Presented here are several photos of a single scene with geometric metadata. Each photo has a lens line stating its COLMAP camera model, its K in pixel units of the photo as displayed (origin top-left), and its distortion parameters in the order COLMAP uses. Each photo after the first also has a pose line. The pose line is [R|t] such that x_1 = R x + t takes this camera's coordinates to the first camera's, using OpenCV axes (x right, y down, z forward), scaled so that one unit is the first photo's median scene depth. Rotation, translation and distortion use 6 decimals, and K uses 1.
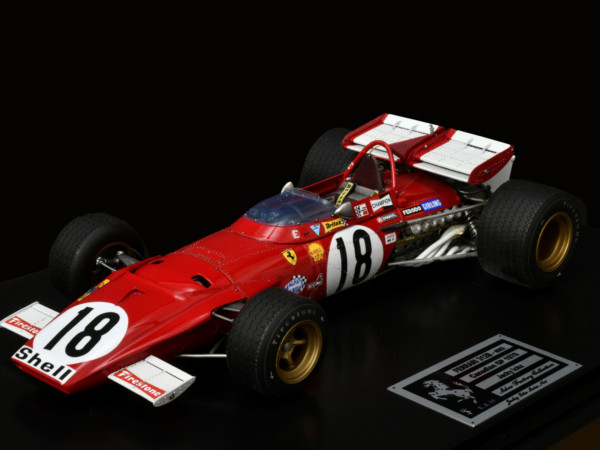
lens RADIAL K [[1308.7, 0, 300.0], [0, 1308.7, 225.0], [0, 0, 1]] dist [-0.001391, -0.010112]
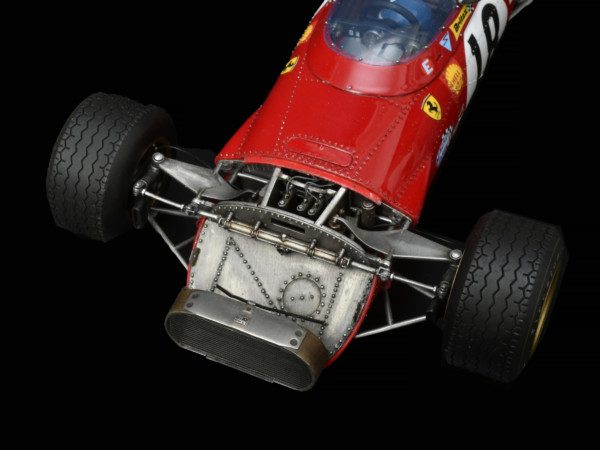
lens RADIAL K [[1308.7, 0, 300.0], [0, 1308.7, 225.0], [0, 0, 1]] dist [-0.001391, -0.010112]
pose [[0.937193, -0.292045, 0.190733, -0.201207], [0.155038, 0.838594, 0.522229, -0.265095], [-0.312462, -0.459858, 0.831203, 0.446190]]
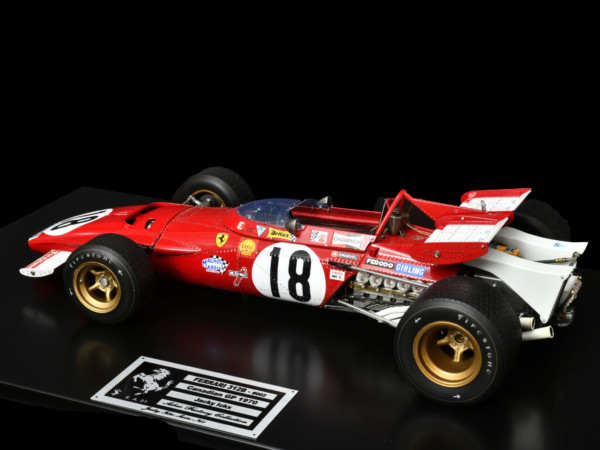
lens RADIAL K [[1219.1, 0, 300.0], [0, 1219.1, 225.0], [0, 0, 1]] dist [-0.027866, -0.088087]
pose [[0.343765, 0.306130, -0.887756, 0.921410], [-0.321363, 0.926641, 0.195098, -0.208872], [0.882356, 0.218224, 0.416926, 0.597972]]
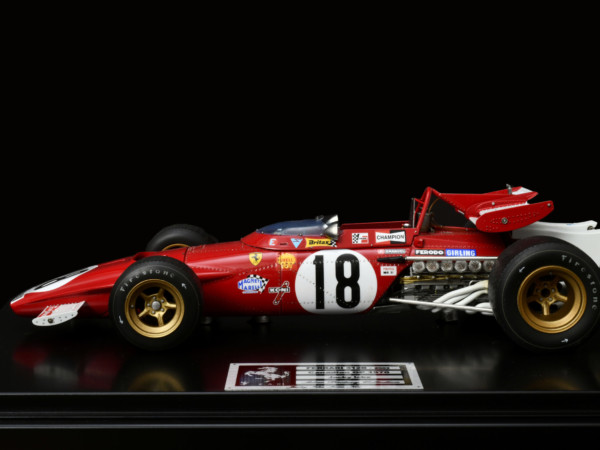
lens RADIAL K [[1219.1, 0, 300.0], [0, 1219.1, 225.0], [0, 0, 1]] dist [-0.027866, -0.088087]
pose [[0.687361, 0.046811, -0.724806, 0.736750], [-0.218584, 0.964990, -0.144968, 0.133533], [0.692644, 0.258076, 0.673529, 0.318521]]
